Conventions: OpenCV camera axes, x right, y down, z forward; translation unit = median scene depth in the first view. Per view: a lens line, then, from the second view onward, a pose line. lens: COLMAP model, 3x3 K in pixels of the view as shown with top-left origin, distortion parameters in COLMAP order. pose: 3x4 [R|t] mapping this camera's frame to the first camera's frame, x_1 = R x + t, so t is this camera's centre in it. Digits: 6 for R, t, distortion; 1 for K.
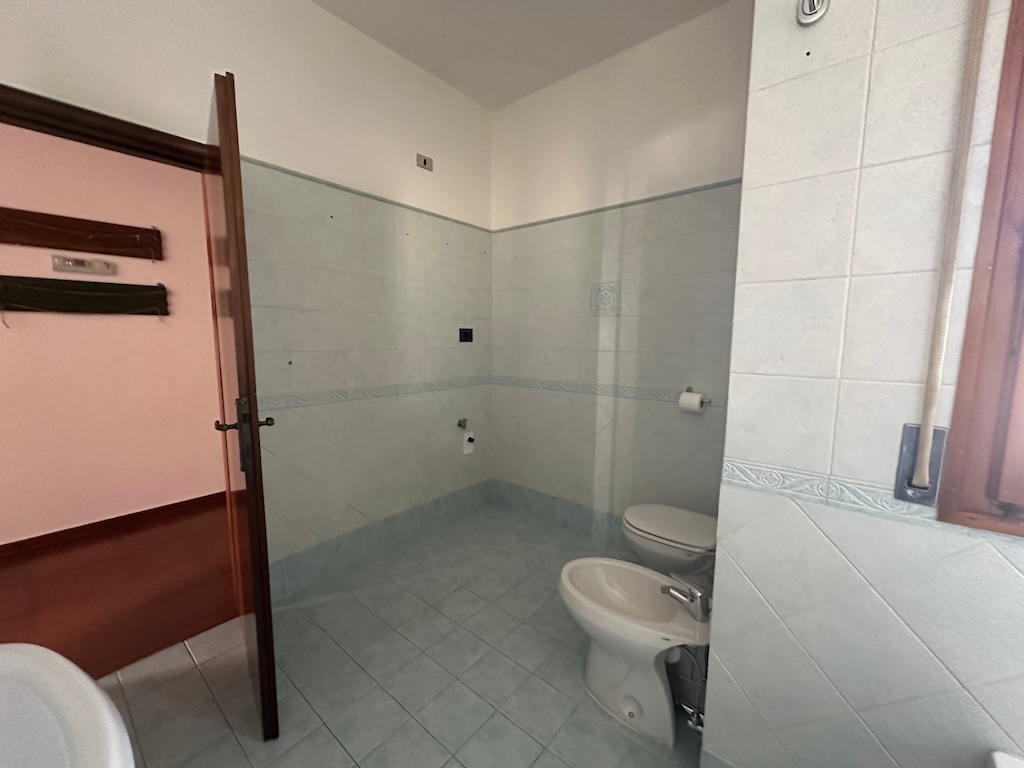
lens RADIAL K [[409.8, 0, 510.1], [0, 409.8, 382.8], [0, 0, 1]] dist [-0.002407, 0.000015]
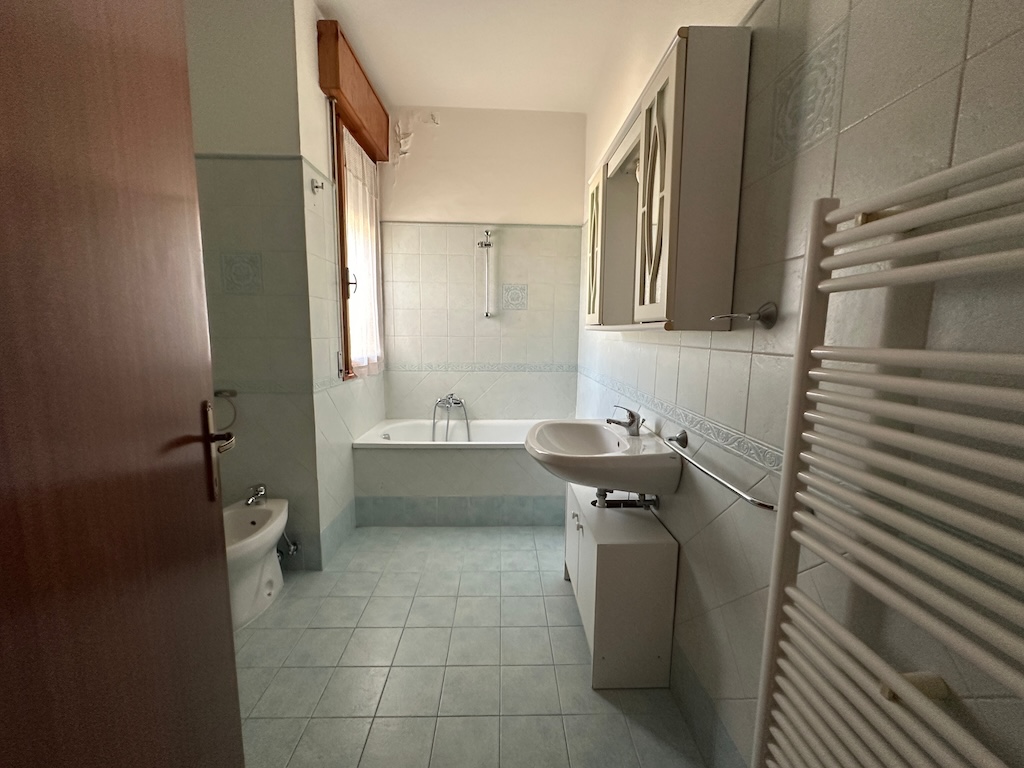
lens RADIAL K [[409.8, 0, 510.1], [0, 409.8, 382.8], [0, 0, 1]] dist [-0.002407, 0.000015]
pose [[-0.655043, -0.104917, 0.748272, -1.708018], [0.072662, 0.976976, 0.200593, -0.149724], [-0.752090, 0.185768, -0.632338, 1.613429]]
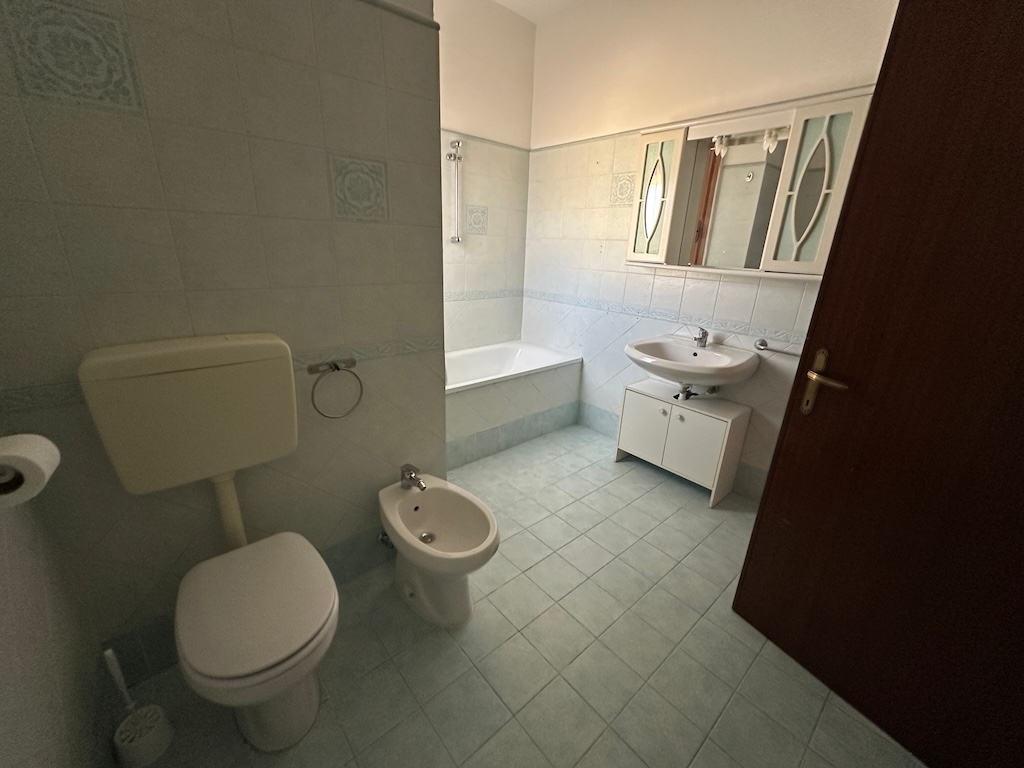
lens RADIAL K [[409.8, 0, 510.1], [0, 409.8, 382.8], [0, 0, 1]] dist [-0.002407, 0.000015]
pose [[-0.985337, -0.093595, 0.142655, -0.012865], [-0.024060, 0.903976, 0.426907, -0.384021], [-0.168913, 0.417215, -0.892973, 2.672694]]
